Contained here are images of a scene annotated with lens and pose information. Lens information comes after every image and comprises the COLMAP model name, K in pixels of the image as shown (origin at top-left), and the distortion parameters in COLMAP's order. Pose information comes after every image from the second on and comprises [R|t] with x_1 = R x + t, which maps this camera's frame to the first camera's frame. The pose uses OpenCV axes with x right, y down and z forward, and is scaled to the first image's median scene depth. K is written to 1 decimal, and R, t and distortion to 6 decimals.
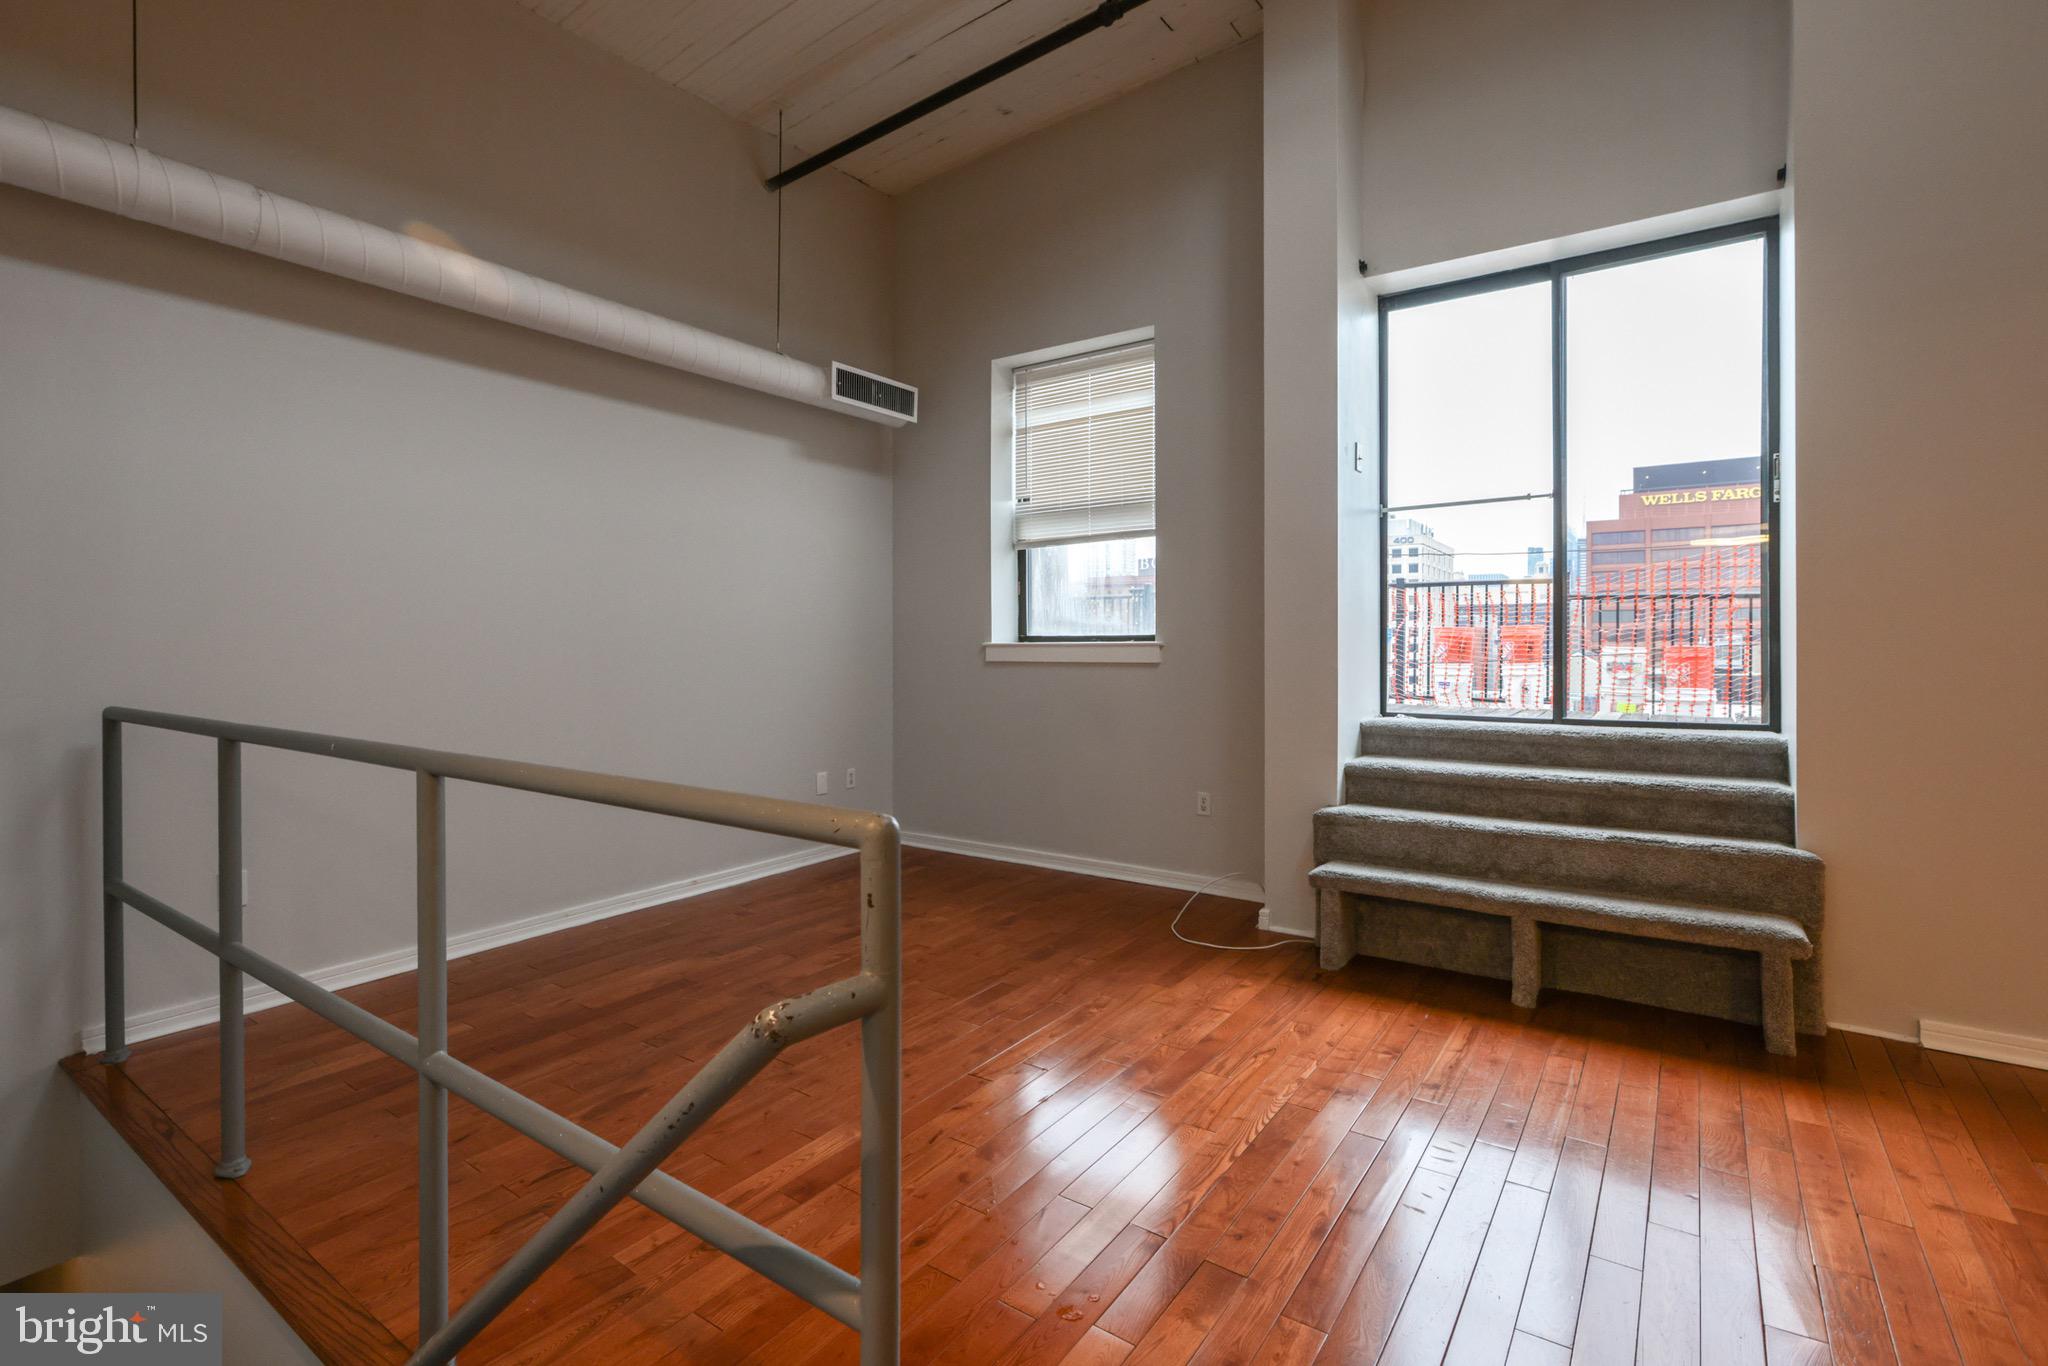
lens RADIAL K [[933.8, 0, 1031.3], [0, 933.8, 648.6], [0, 0, 1]] dist [-0.001448, -0.000169]
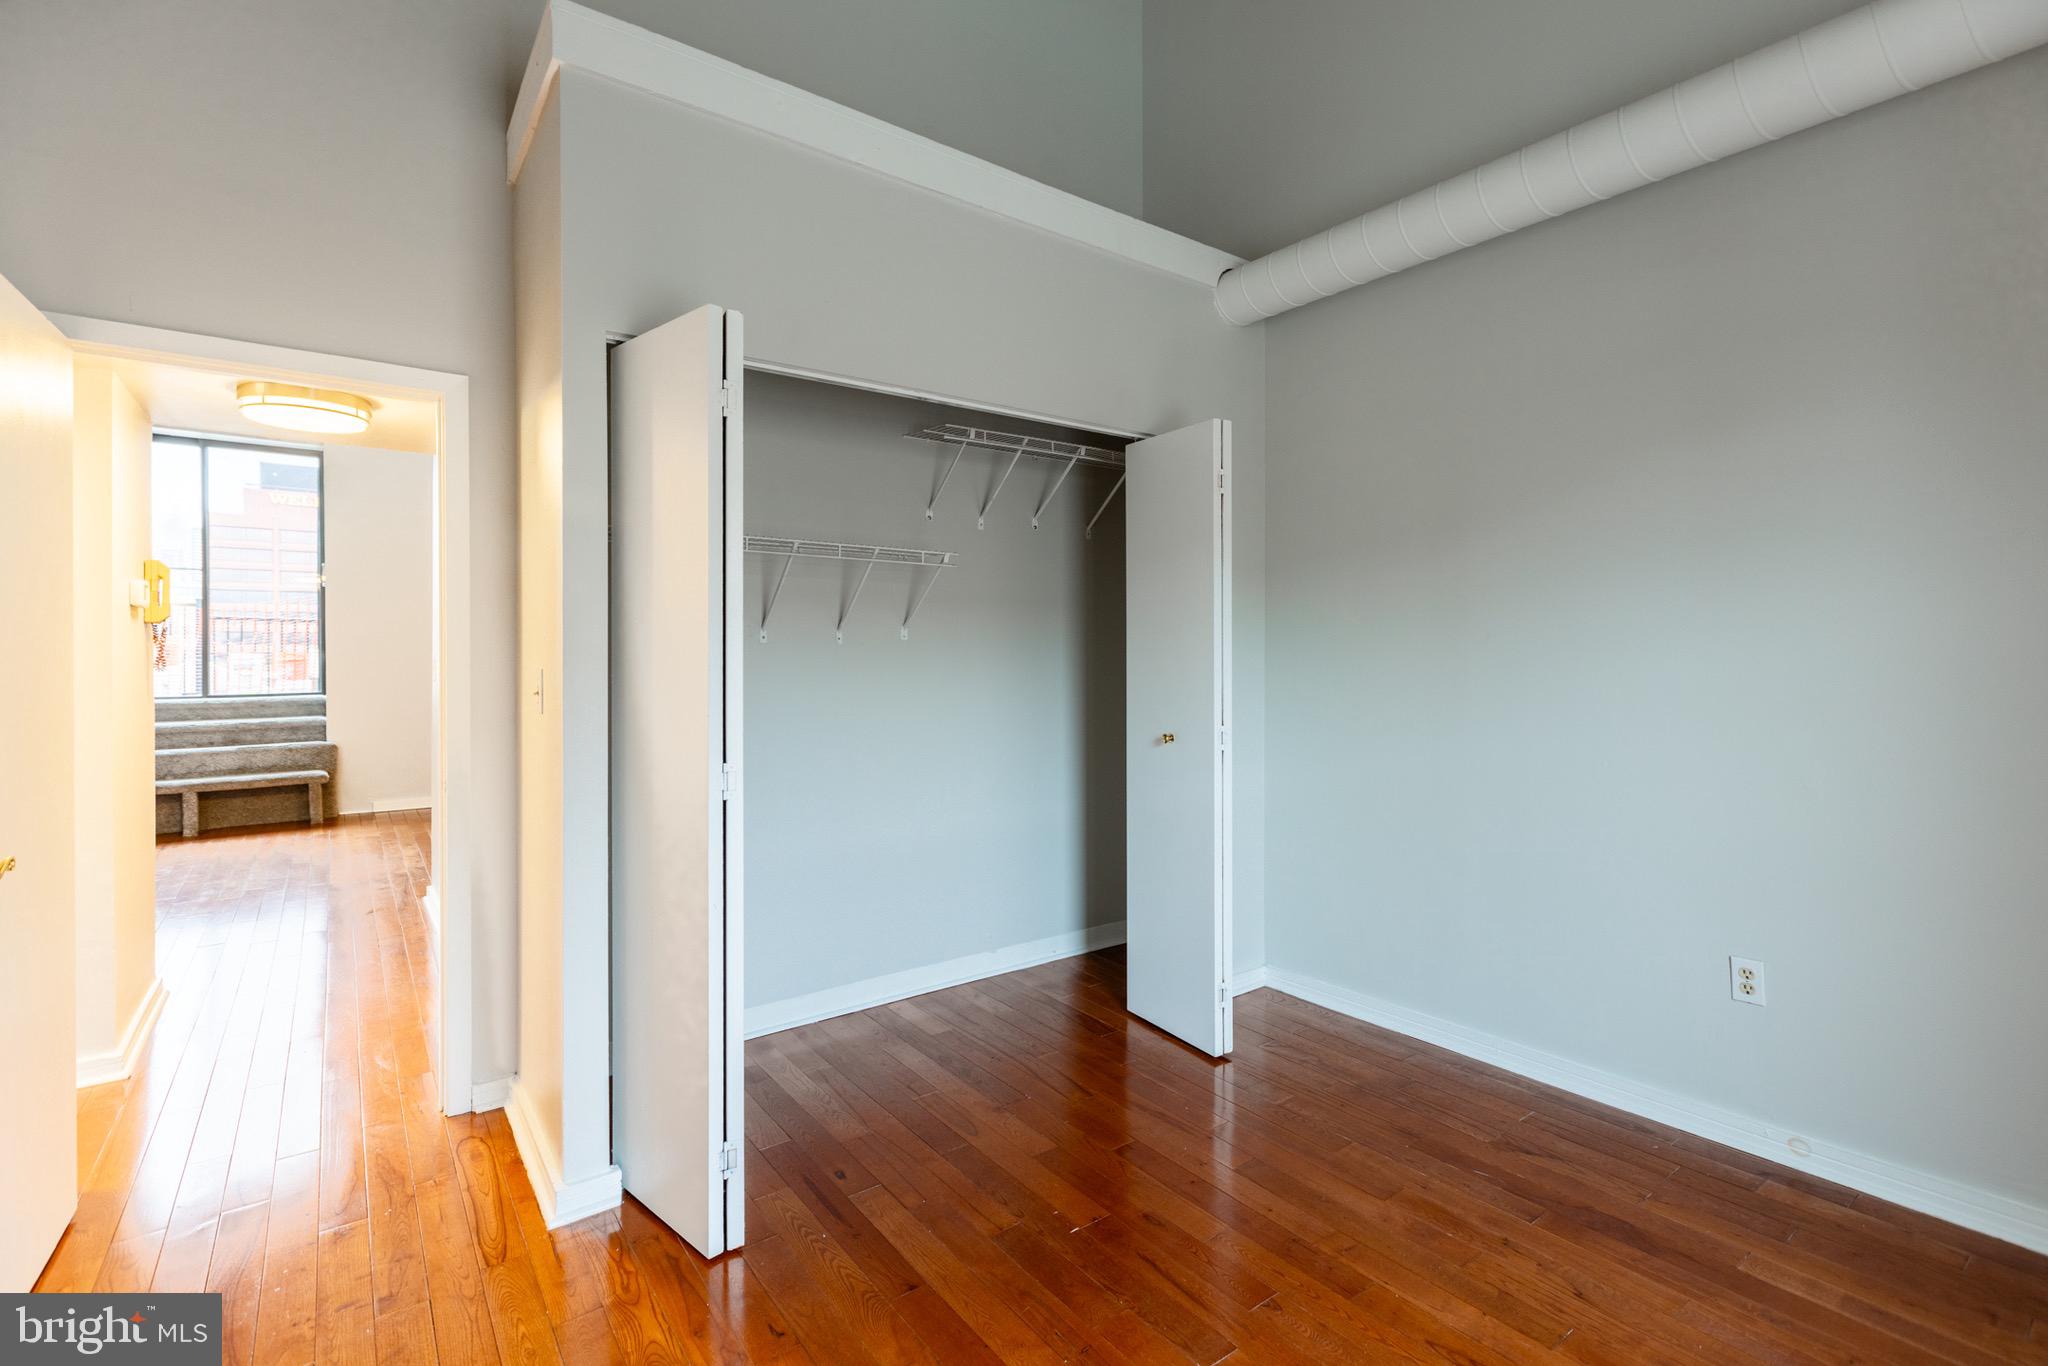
lens RADIAL K [[933.8, 0, 1031.3], [0, 933.8, 648.6], [0, 0, 1]] dist [-0.001448, -0.000169]
pose [[0.303120, 0.002412, 0.952949, -0.817643], [0.002348, 0.999992, -0.003278, -0.007418], [-0.952950, 0.003232, 0.303111, -1.303688]]
